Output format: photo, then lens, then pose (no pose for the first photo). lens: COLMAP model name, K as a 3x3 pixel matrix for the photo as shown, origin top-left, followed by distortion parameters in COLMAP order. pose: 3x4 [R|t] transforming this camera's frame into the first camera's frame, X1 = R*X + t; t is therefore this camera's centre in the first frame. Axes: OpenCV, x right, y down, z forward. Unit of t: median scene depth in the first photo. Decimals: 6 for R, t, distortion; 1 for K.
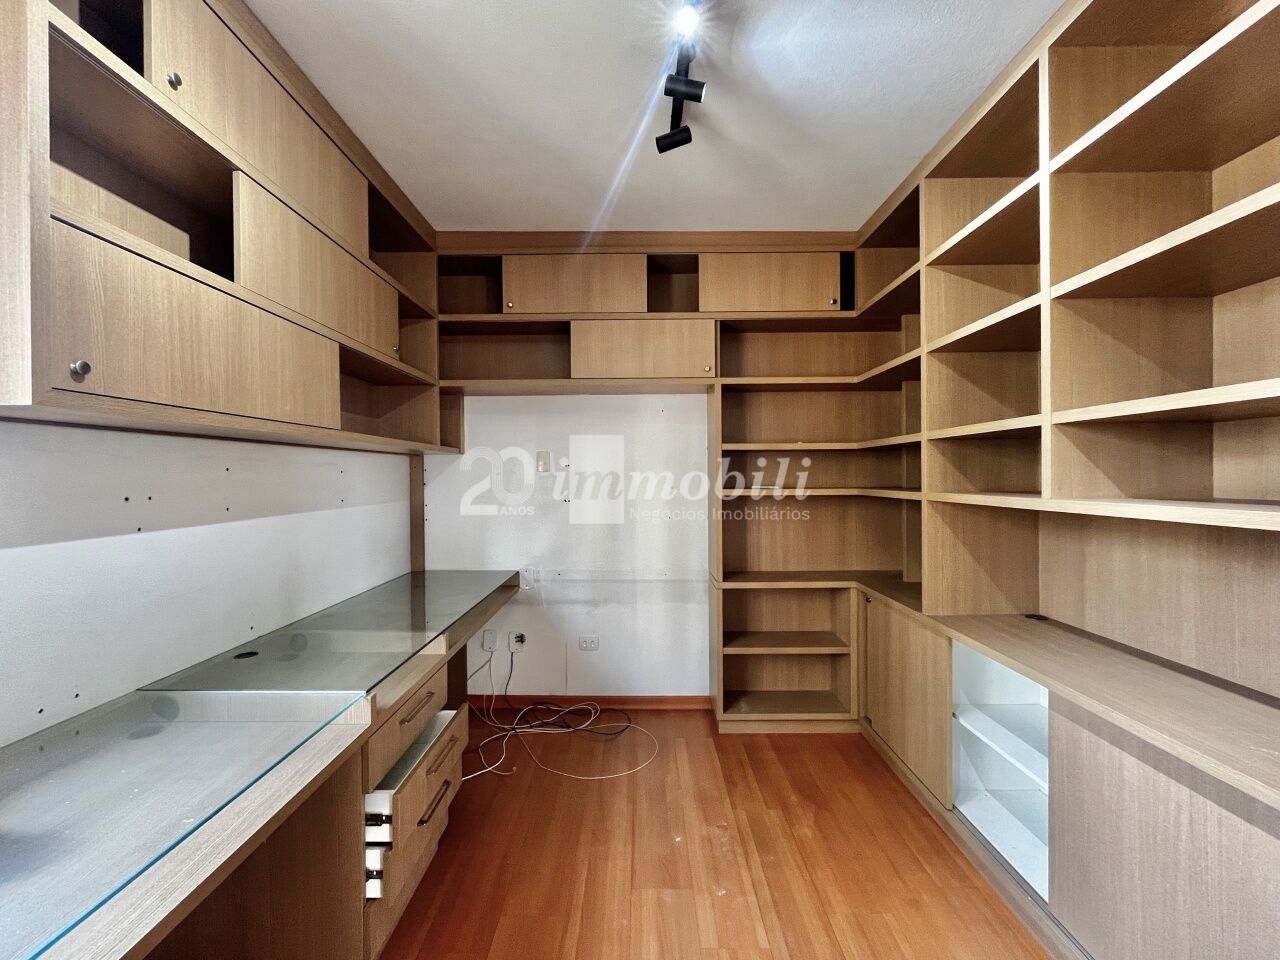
lens RADIAL K [[525.5, 0, 639.4], [0, 525.5, 477.2], [0, 0, 1]] dist [-0.006433, 0.000740]
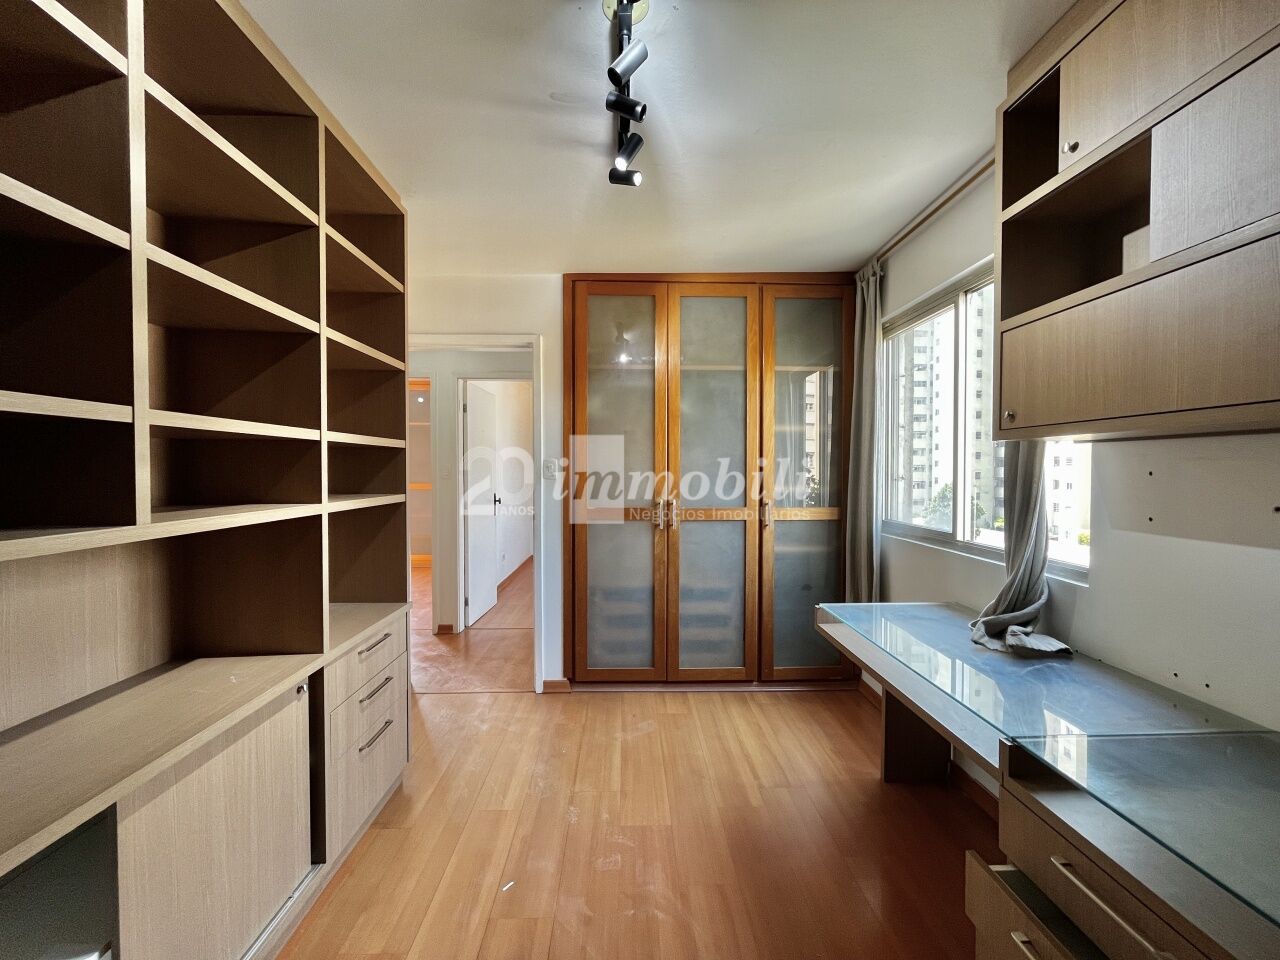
lens RADIAL K [[525.5, 0, 640.6], [0, 525.5, 480.1], [0, 0, 1]] dist [-0.006433, 0.000740]
pose [[-0.999067, 0.005405, -0.042856, 0.151287], [0.004558, 0.999793, 0.019827, -0.030824], [0.042954, 0.019613, -0.998885, 2.172289]]
